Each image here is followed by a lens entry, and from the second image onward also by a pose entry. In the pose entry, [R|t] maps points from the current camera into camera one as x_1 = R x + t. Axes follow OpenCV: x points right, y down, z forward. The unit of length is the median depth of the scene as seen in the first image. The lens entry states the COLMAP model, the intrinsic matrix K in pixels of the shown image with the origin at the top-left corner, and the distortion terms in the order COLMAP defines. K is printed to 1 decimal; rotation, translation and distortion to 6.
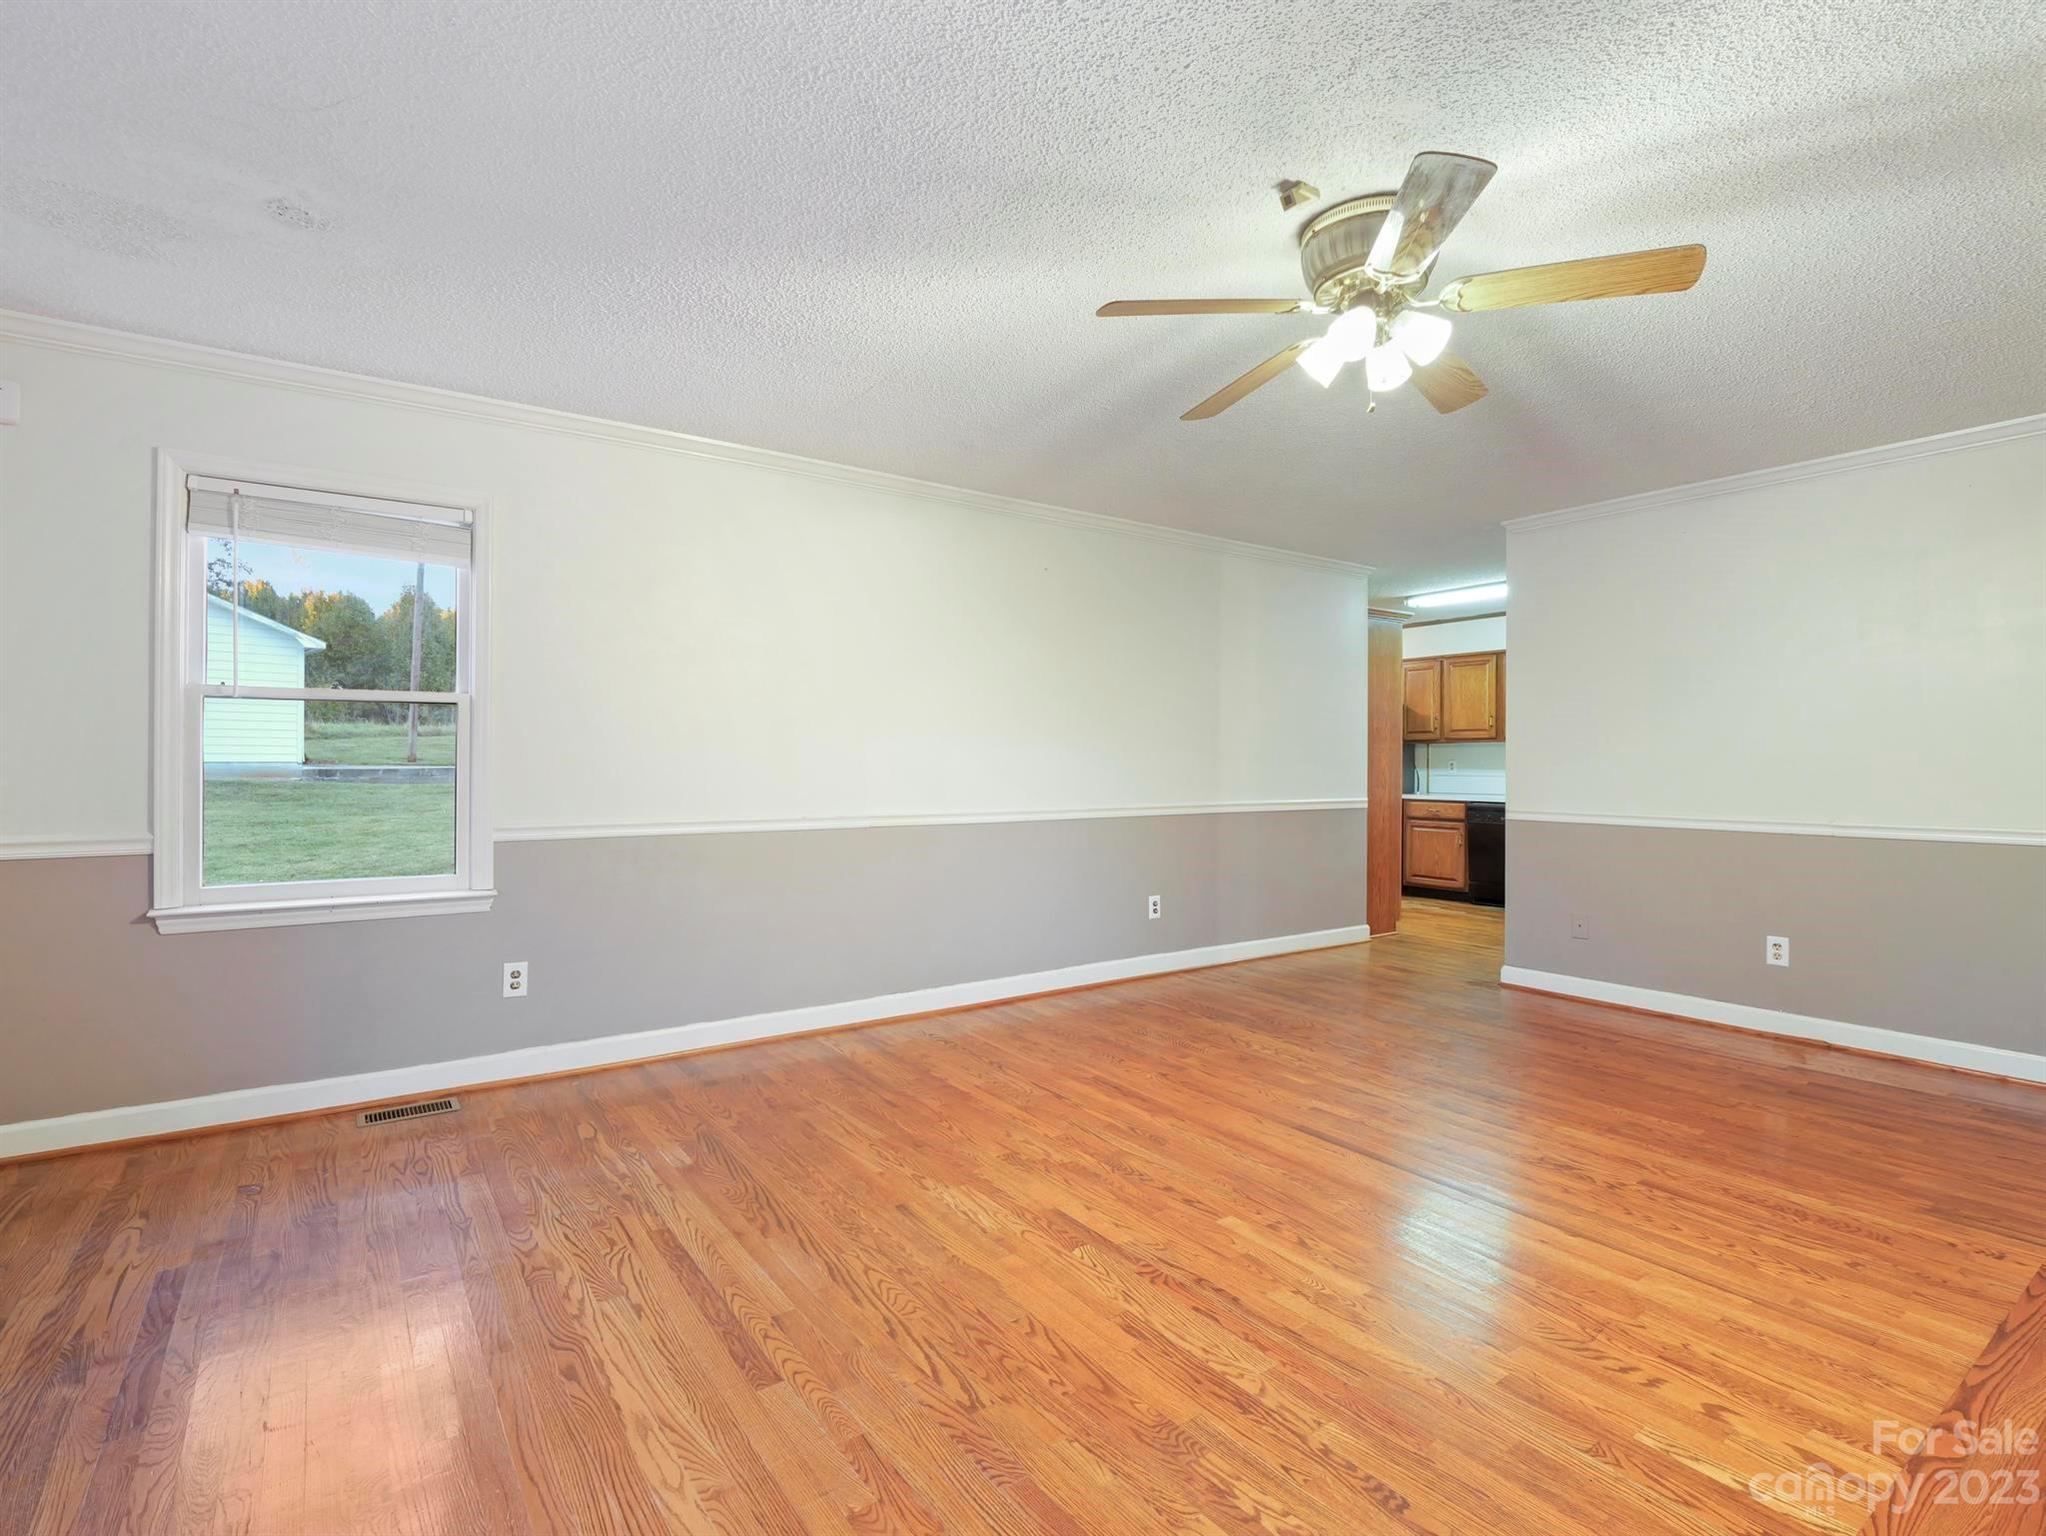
lens RADIAL K [[992.8, 0, 1011.6], [0, 992.8, 762.2], [0, 0, 1]] dist [-0.014707, -0.000647]
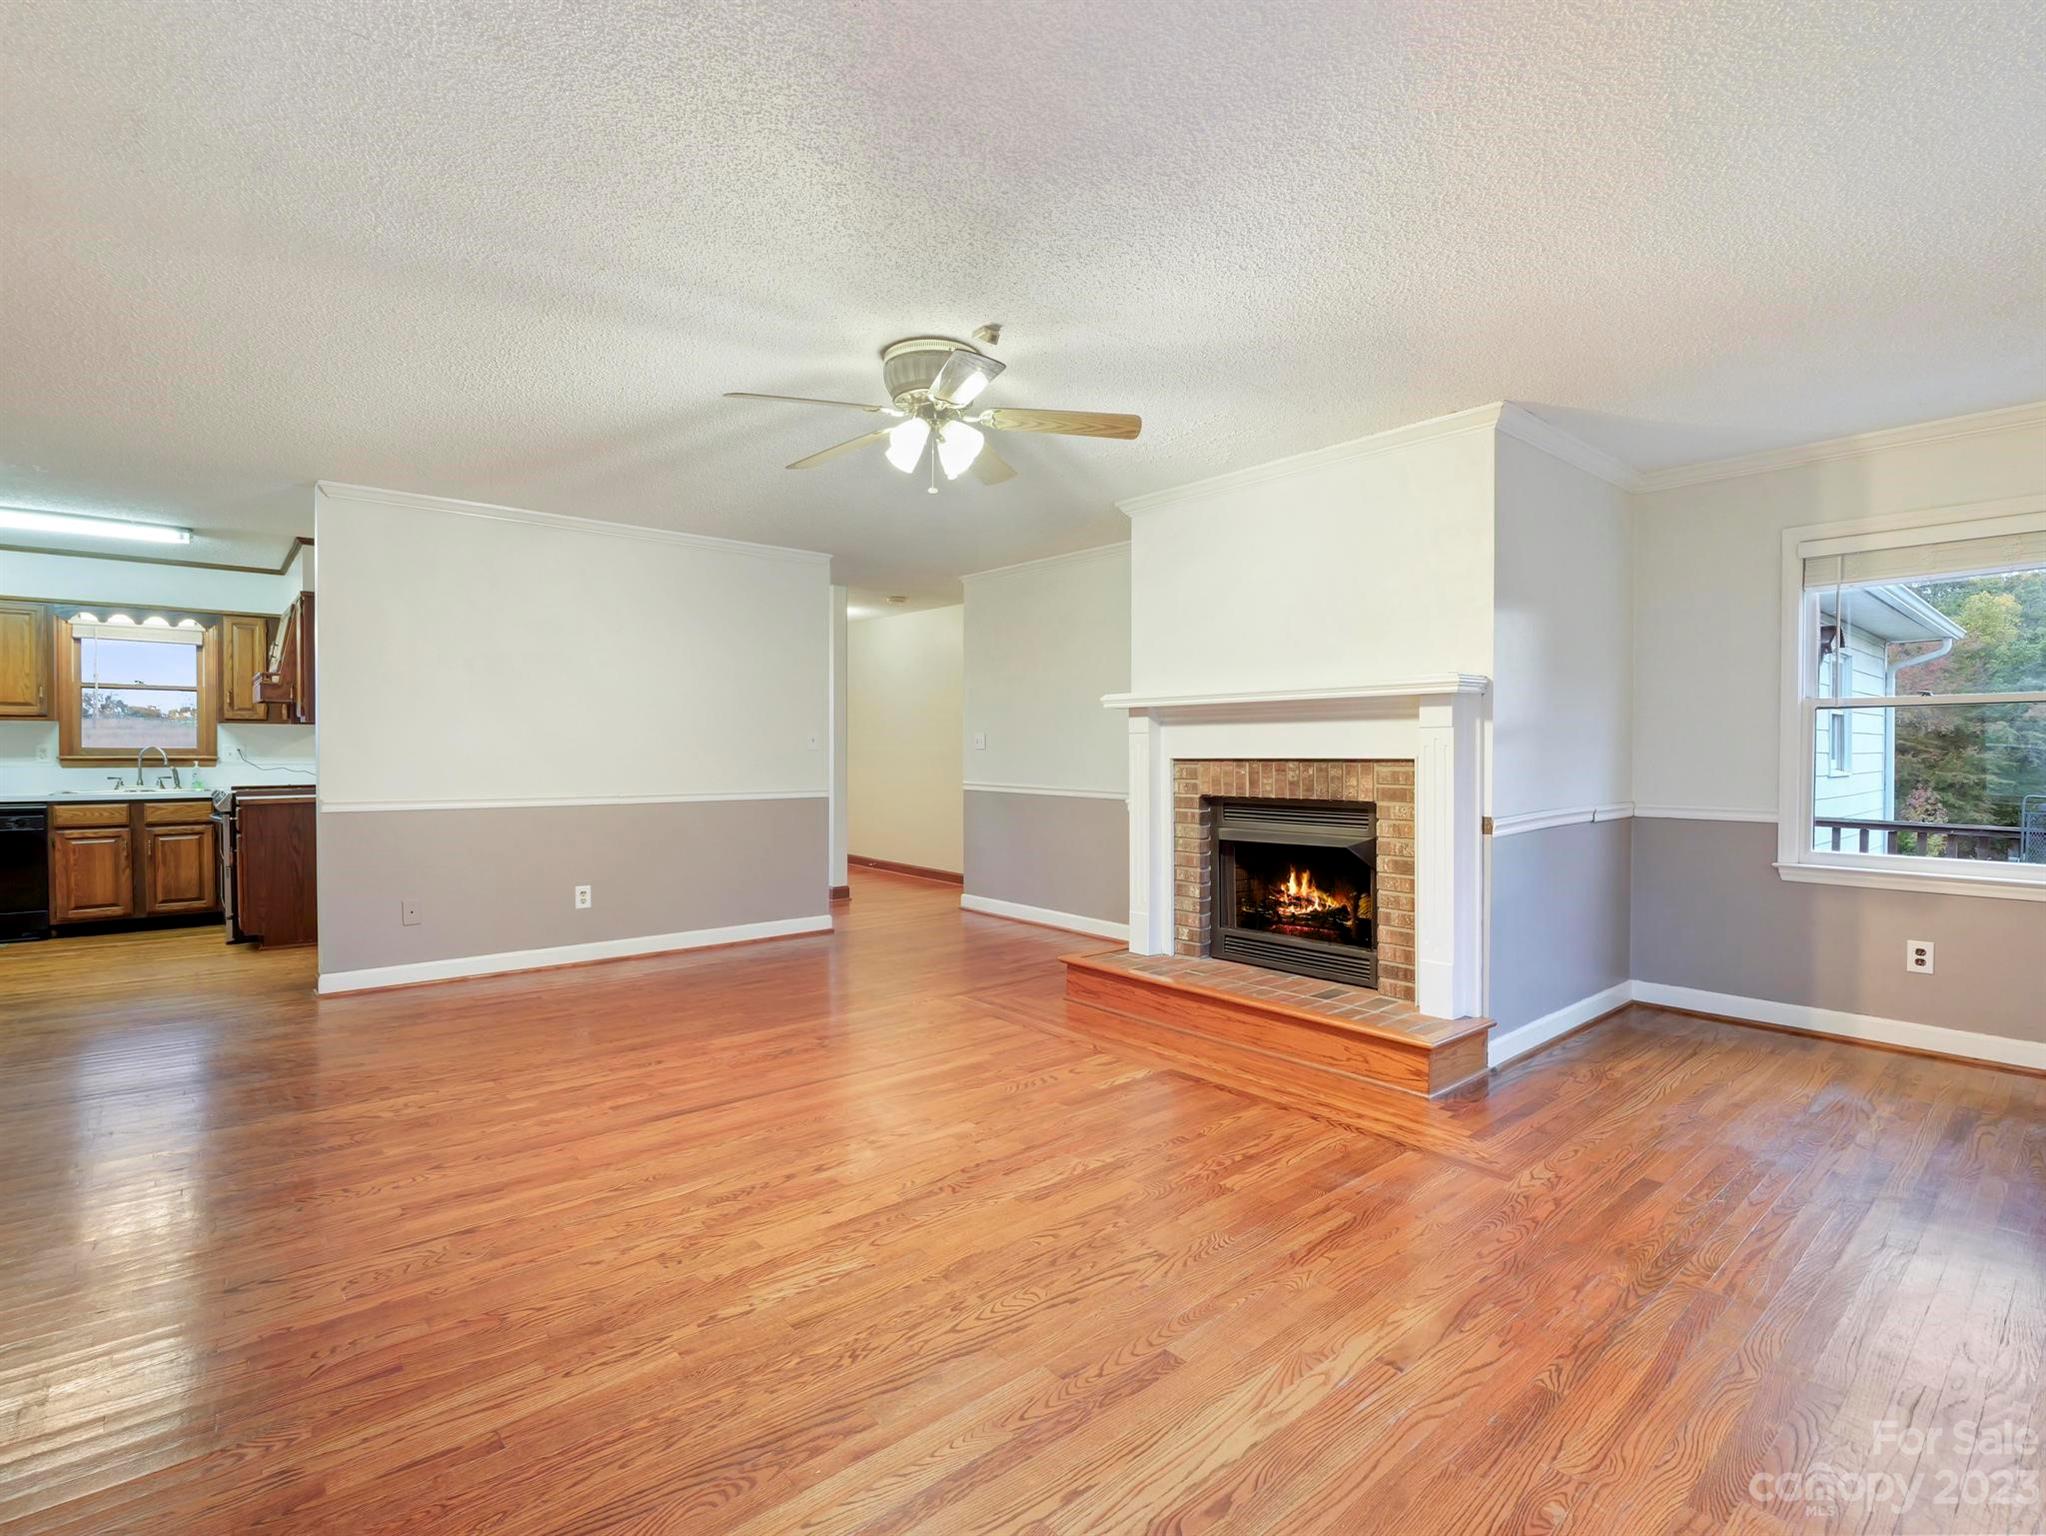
lens RADIAL K [[992.8, 0, 1008.3], [0, 992.8, 761.3], [0, 0, 1]] dist [-0.014707, -0.000647]
pose [[-0.091638, -0.013804, 0.995697, -0.822769], [-0.002081, 0.999904, 0.013671, -0.006444], [-0.995790, -0.000819, -0.091658, 0.831595]]
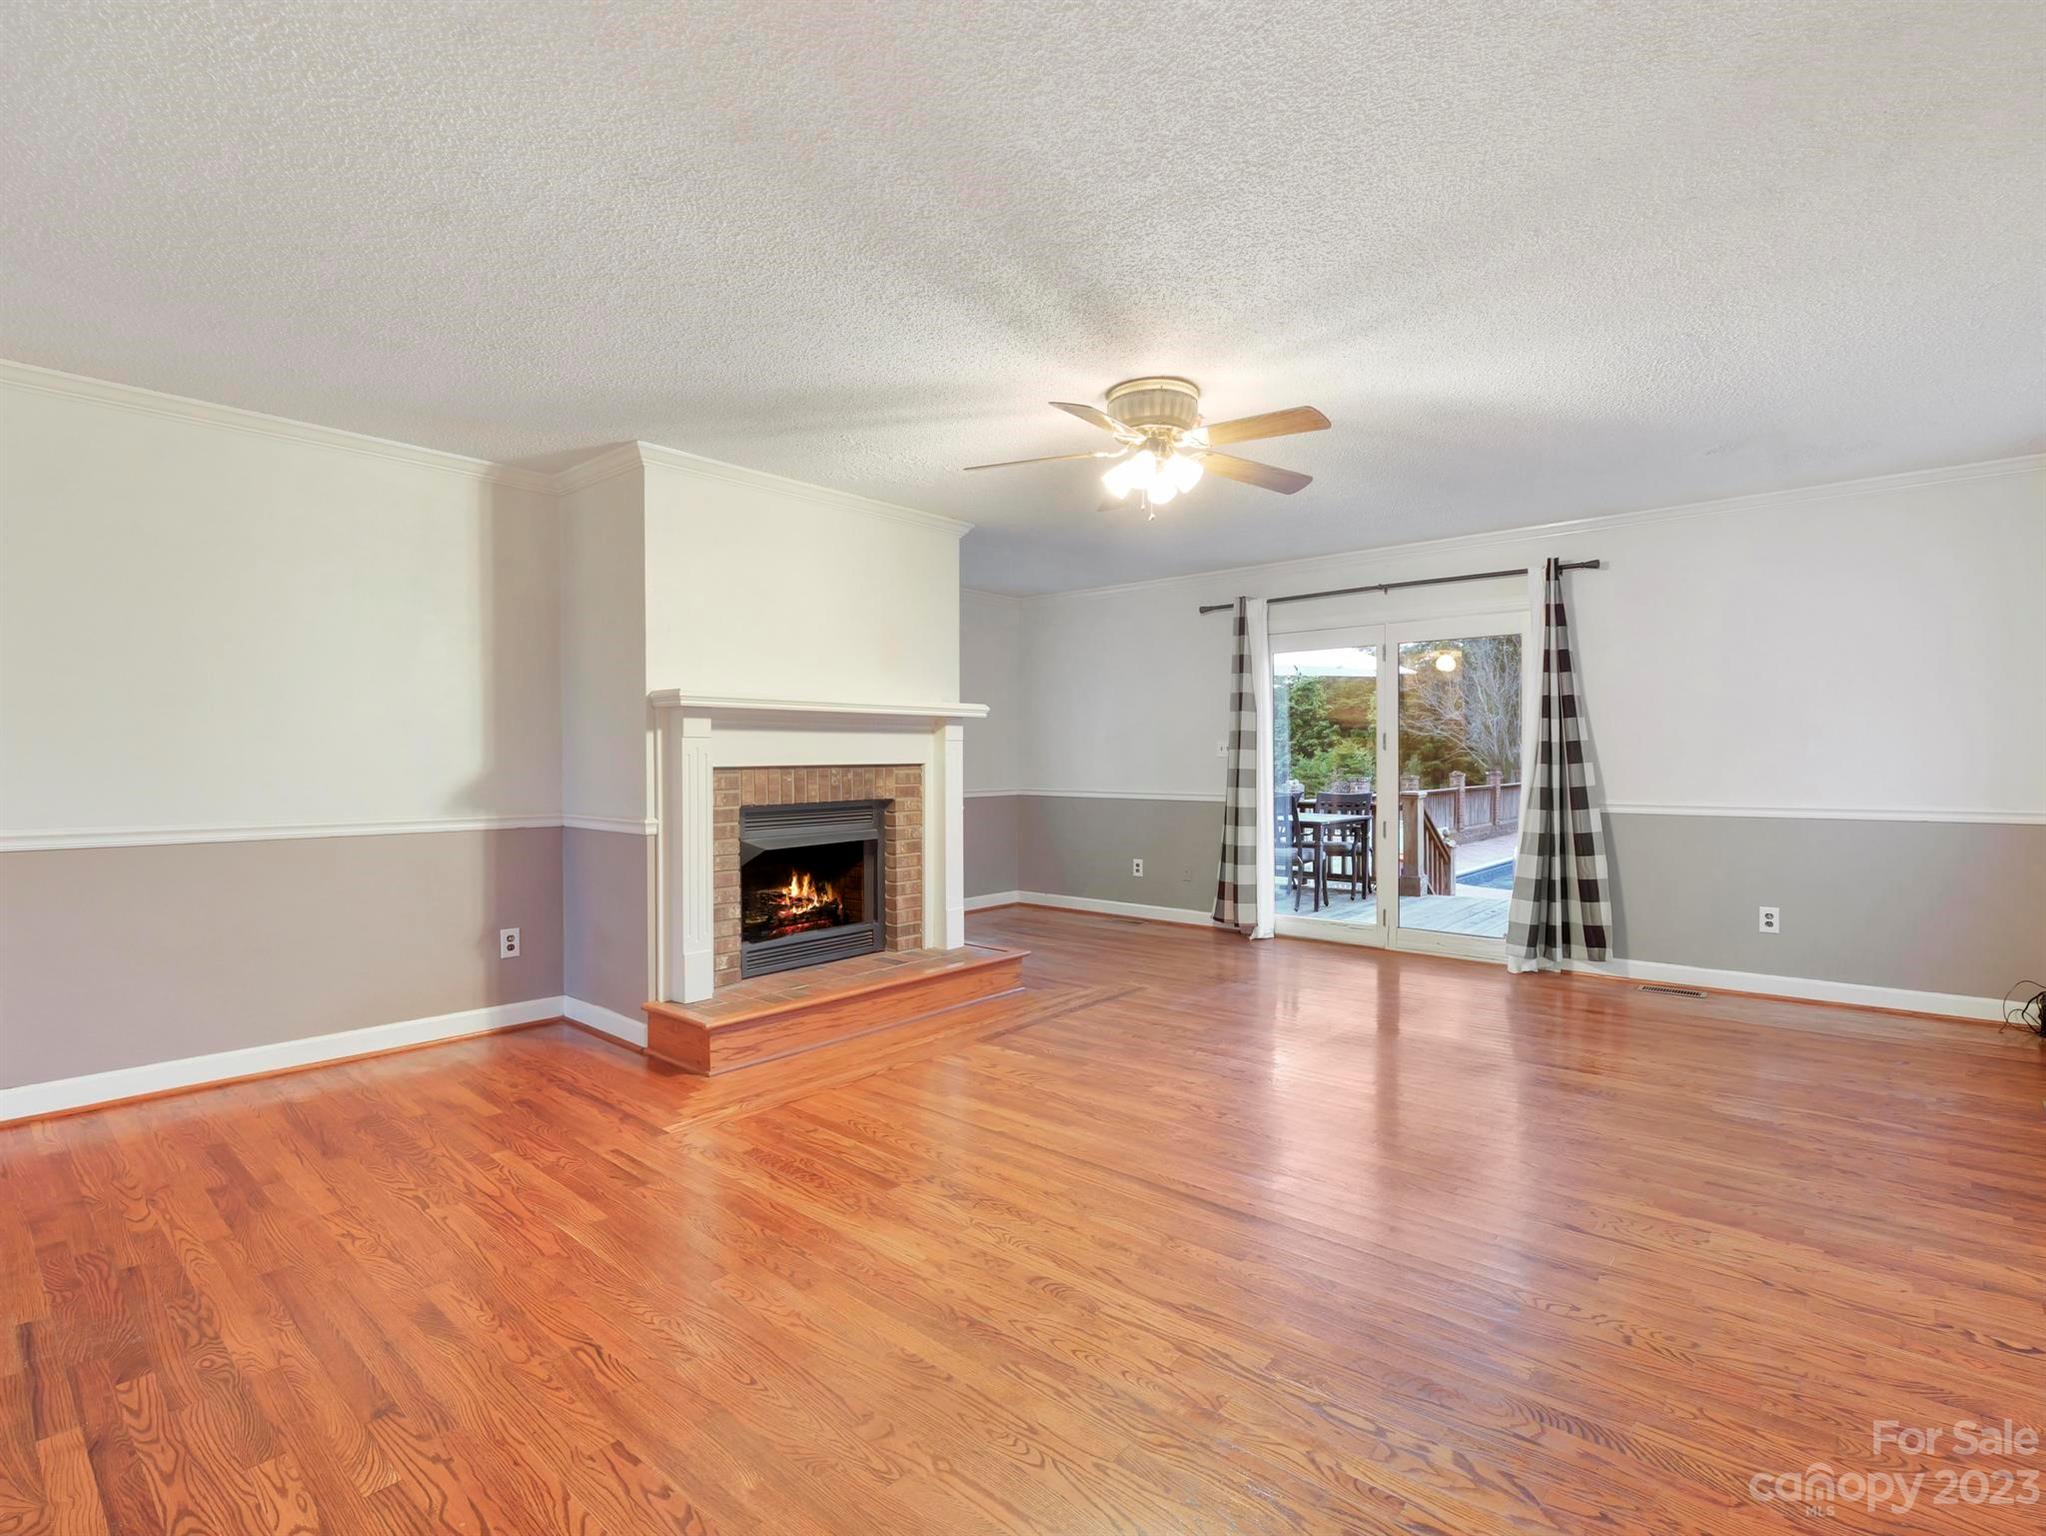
lens RADIAL K [[992.8, 0, 1019.9], [0, 992.8, 770.1], [0, 0, 1]] dist [-0.014707, -0.000647]
pose [[-0.970584, 0.002805, -0.240748, 0.737082], [0.000082, 0.999936, 0.011322, -0.000682], [0.240764, 0.010969, -0.970522, 1.936476]]
